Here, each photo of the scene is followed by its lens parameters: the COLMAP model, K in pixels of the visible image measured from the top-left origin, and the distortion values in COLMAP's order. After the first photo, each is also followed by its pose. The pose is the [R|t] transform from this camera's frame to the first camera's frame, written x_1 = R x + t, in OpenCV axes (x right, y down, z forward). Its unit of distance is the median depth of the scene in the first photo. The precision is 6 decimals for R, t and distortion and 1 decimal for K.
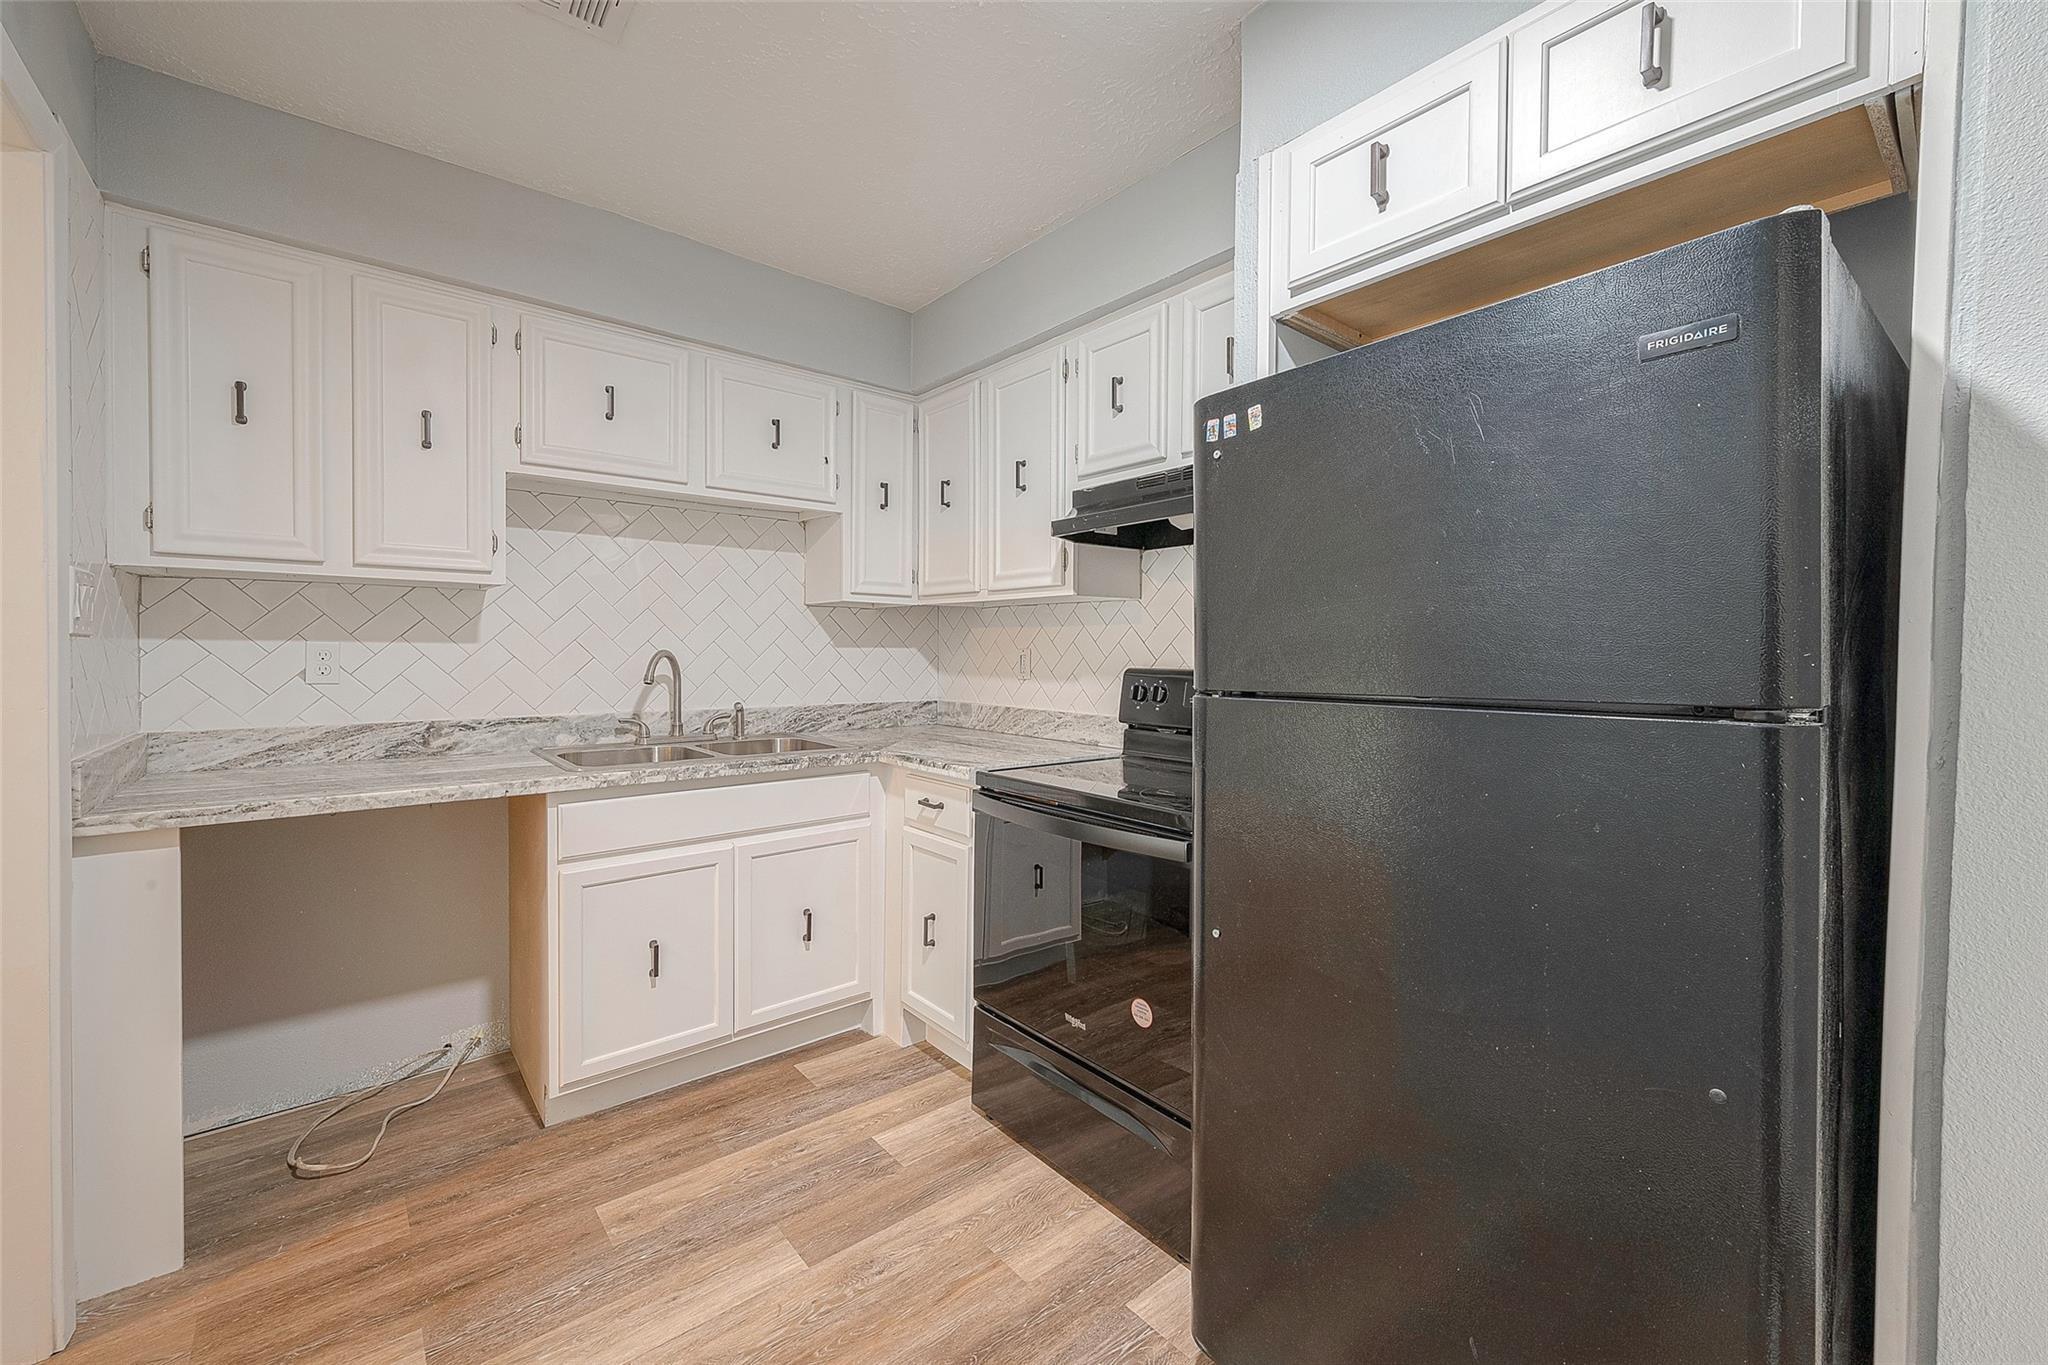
lens RADIAL K [[831.0, 0, 1015.0], [0, 831.0, 668.7], [0, 0, 1]] dist [-0.000621, 0.000016]
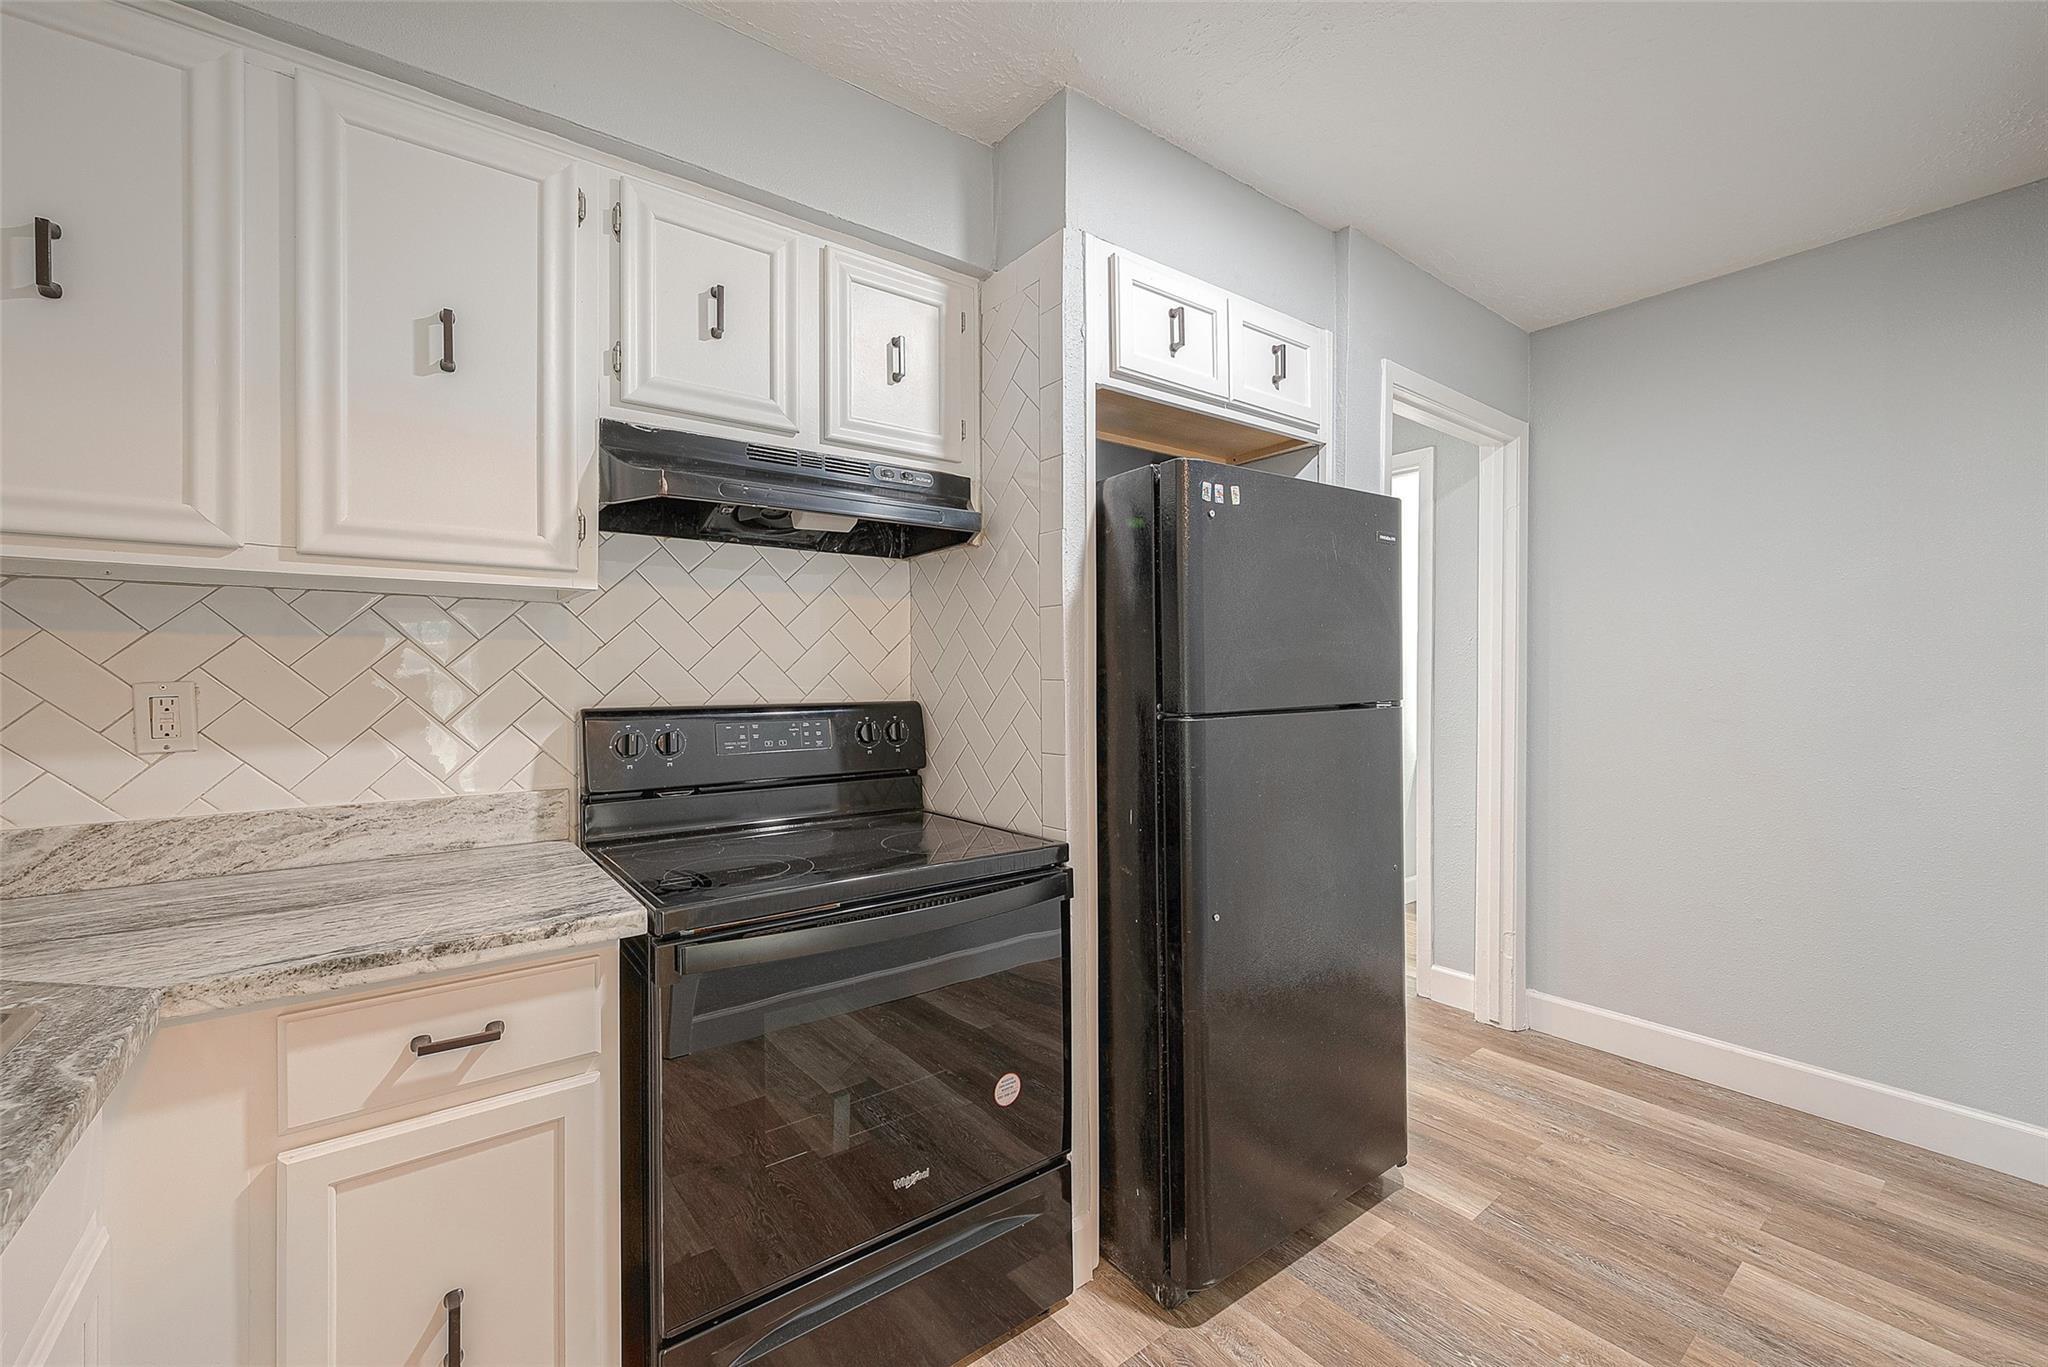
lens RADIAL K [[831.0, 0, 1014.1], [0, 831.0, 682.0], [0, 0, 1]] dist [-0.000621, 0.000016]
pose [[0.032426, -0.012752, 0.999393, -0.529298], [0.028199, 0.999532, 0.011839, -0.021884], [-0.999076, 0.027798, 0.032771, 0.693328]]
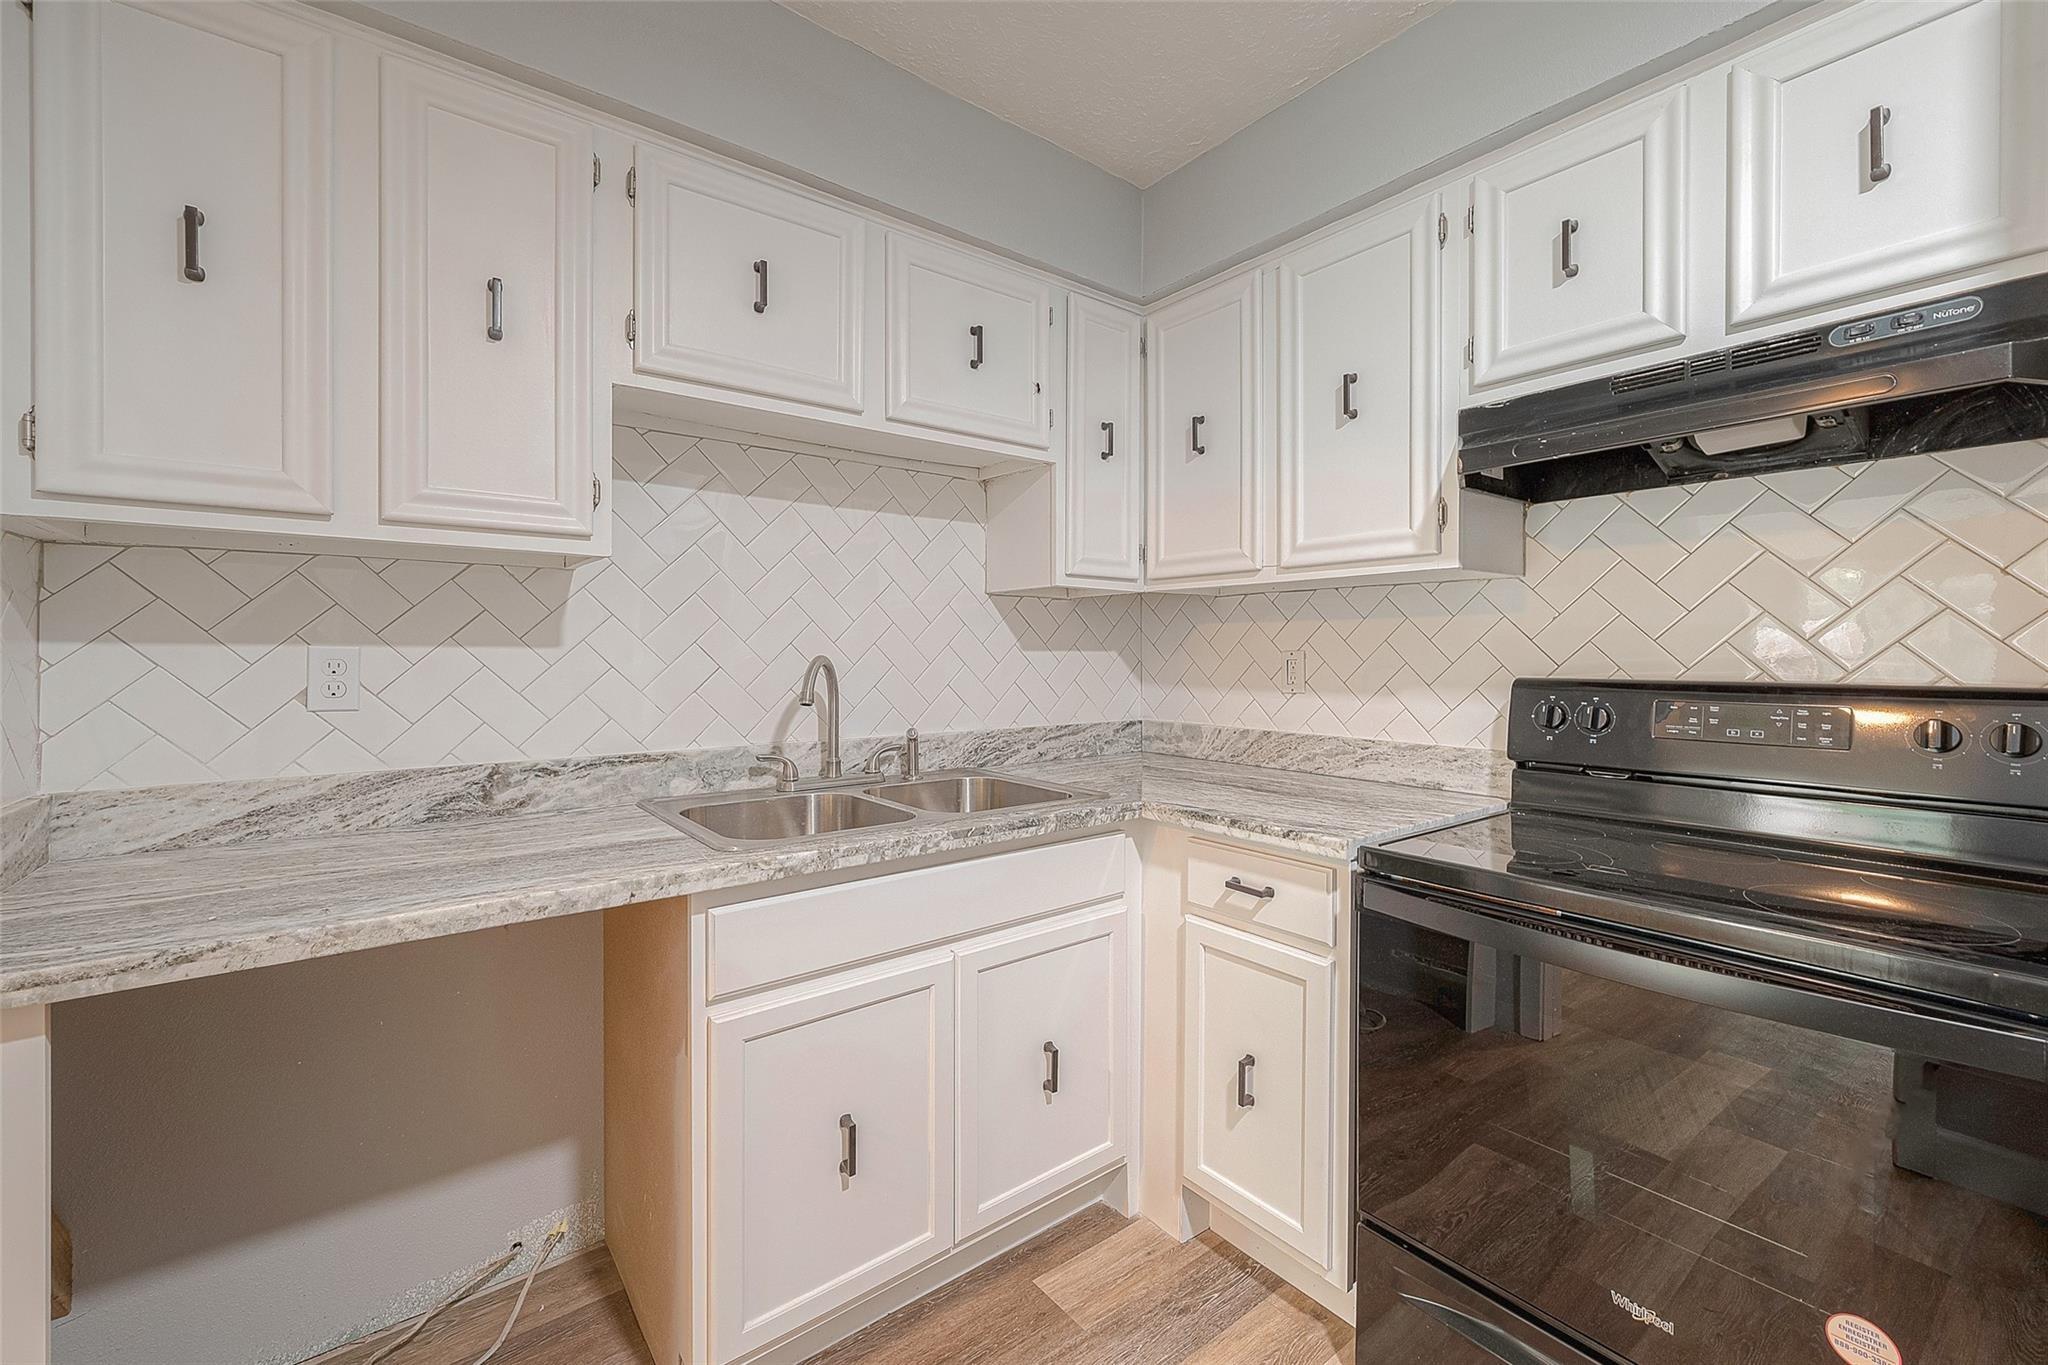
lens RADIAL K [[831.0, 0, 1025.5], [0, 831.0, 661.4], [0, 0, 1]] dist [-0.000621, 0.000016]
pose [[0.999826, -0.006106, -0.017617, -0.266249], [0.005862, 0.999887, -0.013866, -0.007947], [0.017699, 0.013760, 0.999749, 0.341443]]
